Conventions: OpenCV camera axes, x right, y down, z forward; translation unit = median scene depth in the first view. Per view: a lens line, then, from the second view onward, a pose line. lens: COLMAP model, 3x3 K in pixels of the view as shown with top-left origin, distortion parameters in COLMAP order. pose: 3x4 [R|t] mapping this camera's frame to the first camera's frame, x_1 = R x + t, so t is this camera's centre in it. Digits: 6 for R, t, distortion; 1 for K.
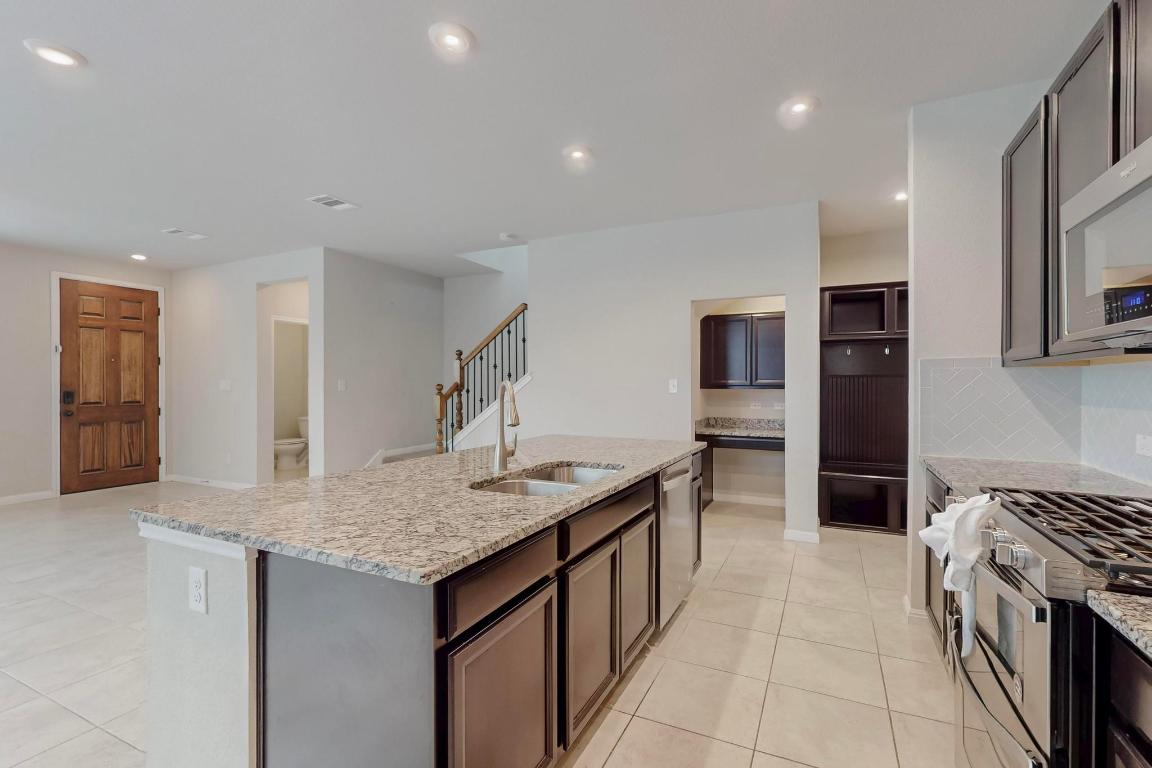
lens RADIAL K [[504.9, 0, 601.7], [0, 504.9, 384.9], [0, 0, 1]] dist [-0.004730, 0.003297]
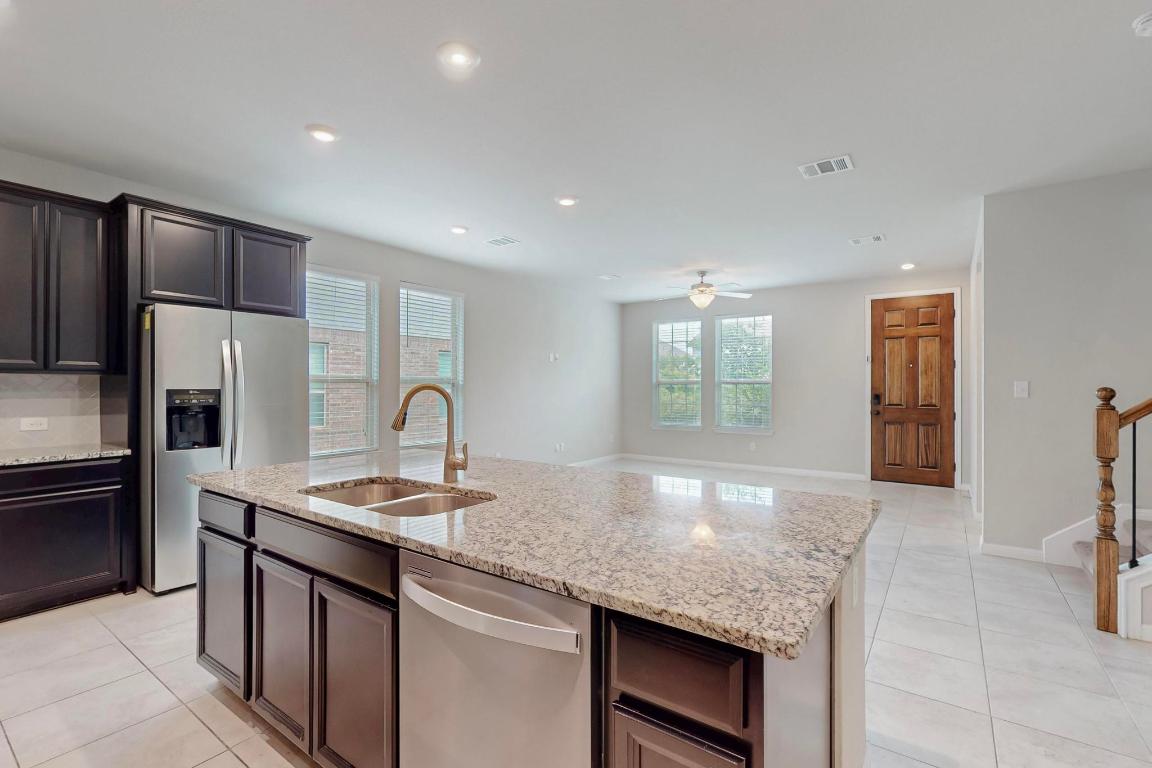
lens RADIAL K [[504.9, 0, 564.2], [0, 504.9, 391.7], [0, 0, 1]] dist [-0.004730, 0.003297]
pose [[-0.216007, 0.005736, -0.976375, 0.252923], [-0.001946, 0.999978, 0.006305, 0.000960], [0.976390, 0.003262, -0.215991, 0.523989]]
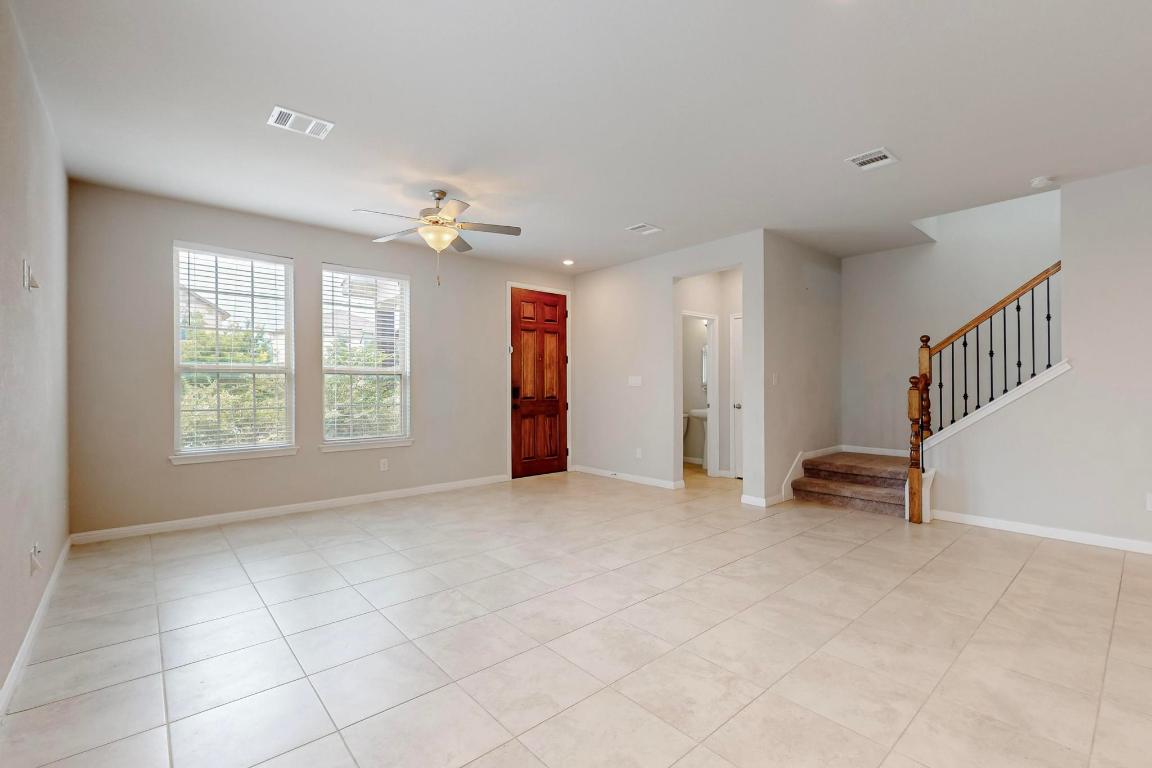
lens RADIAL K [[504.9, 0, 594.8], [0, 504.9, 393.0], [0, 0, 1]] dist [-0.004730, 0.003297]
pose [[0.918814, 0.000887, -0.394689, -0.435419], [0.004922, 0.999894, 0.013704, 0.010484], [0.394659, -0.014534, 0.918713, 0.028667]]
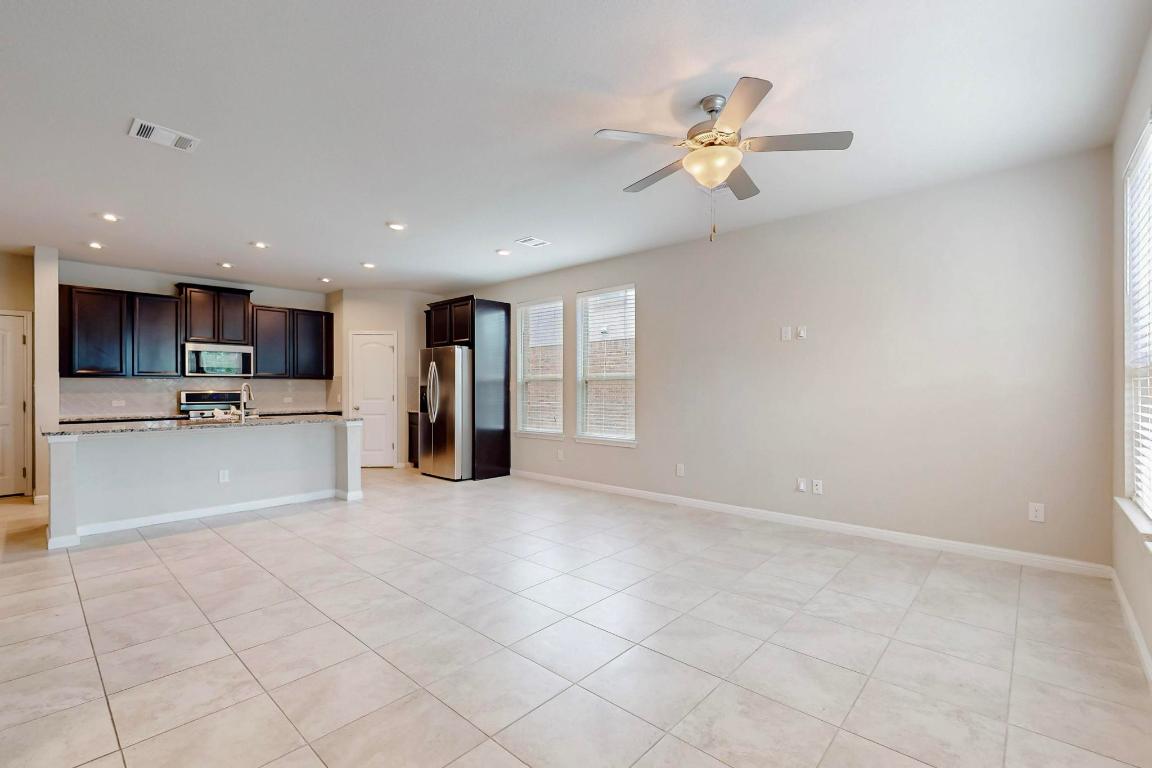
lens RADIAL K [[504.9, 0, 579.0], [0, 504.9, 383.1], [0, 0, 1]] dist [-0.004730, 0.003297]
pose [[-0.952159, 0.001941, 0.305597, -0.930338], [-0.000045, 0.999979, -0.006491, 0.002936], [-0.305603, -0.006194, -0.952139, 1.055533]]
